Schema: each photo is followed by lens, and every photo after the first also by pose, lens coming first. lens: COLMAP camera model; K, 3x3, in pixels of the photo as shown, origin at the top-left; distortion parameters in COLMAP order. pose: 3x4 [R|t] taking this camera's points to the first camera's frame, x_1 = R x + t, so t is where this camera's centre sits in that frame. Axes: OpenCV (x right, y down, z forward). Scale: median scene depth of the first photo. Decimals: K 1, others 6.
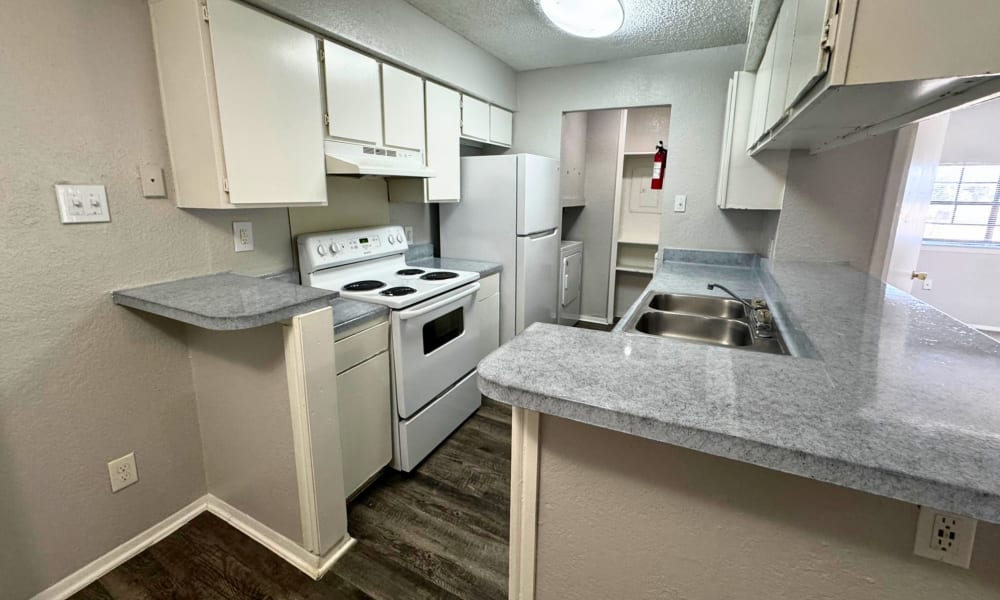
lens RADIAL K [[413.1, 0, 500.9], [0, 413.1, 271.5], [0, 0, 1]] dist [-0.008622, -0.000515]
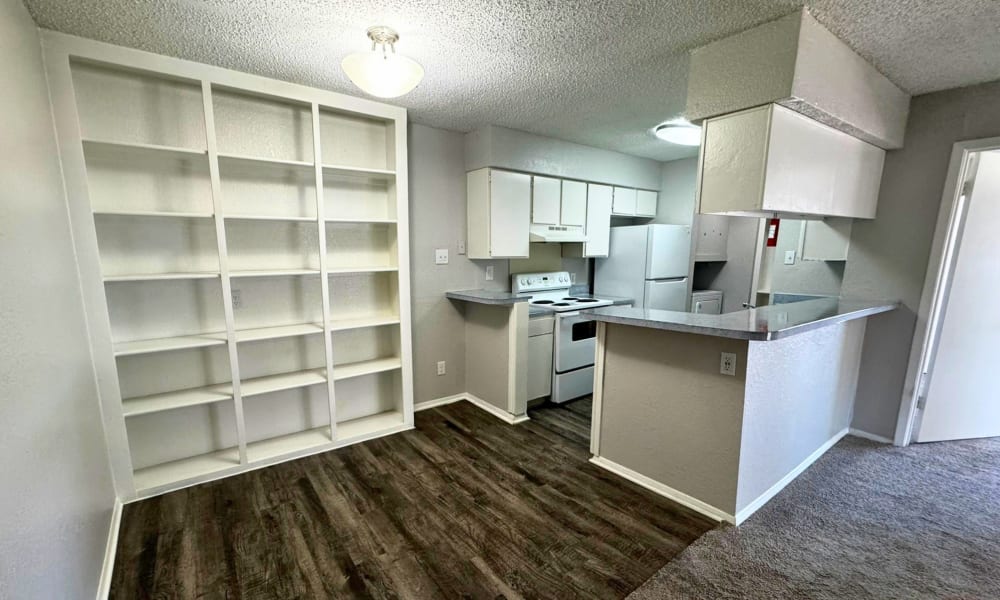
lens RADIAL K [[425.5, 0, 470.8], [0, 425.5, 331.5], [0, 0, 1]] dist [-0.008610, 0.000084]
pose [[0.880979, 0.074383, -0.467273, 0.290462], [-0.077066, 0.996936, 0.013398, 0.171523], [0.466838, 0.024207, 0.884012, -0.857897]]
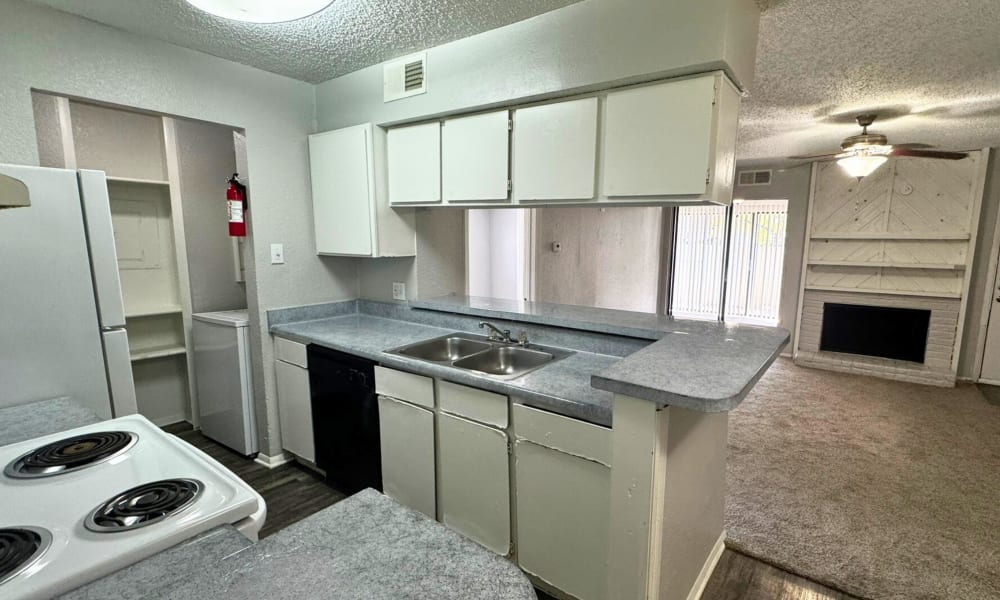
lens RADIAL K [[463.2, 0, 543.1], [0, 463.2, 296.6], [0, 0, 1]] dist [0.020056, -0.000585]
pose [[0.140820, -0.135047, 0.980781, -0.602813], [0.181141, 0.977445, 0.108579, -0.126035], [-0.973323, 0.162370, 0.162107, 0.510032]]
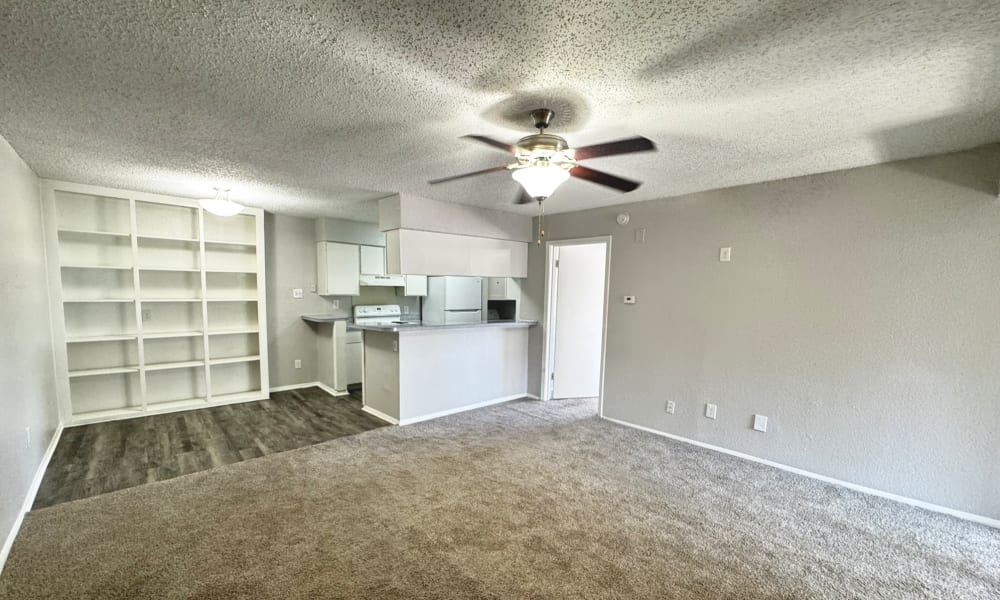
lens RADIAL K [[413.1, 0, 506.0], [0, 413.1, 332.3], [0, 0, 1]] dist [-0.008622, -0.000515]
pose [[0.935447, 0.039636, -0.351238, 1.630799], [-0.074266, 0.993552, -0.085672, 0.286145], [0.345577, 0.106227, 0.932358, -1.422529]]
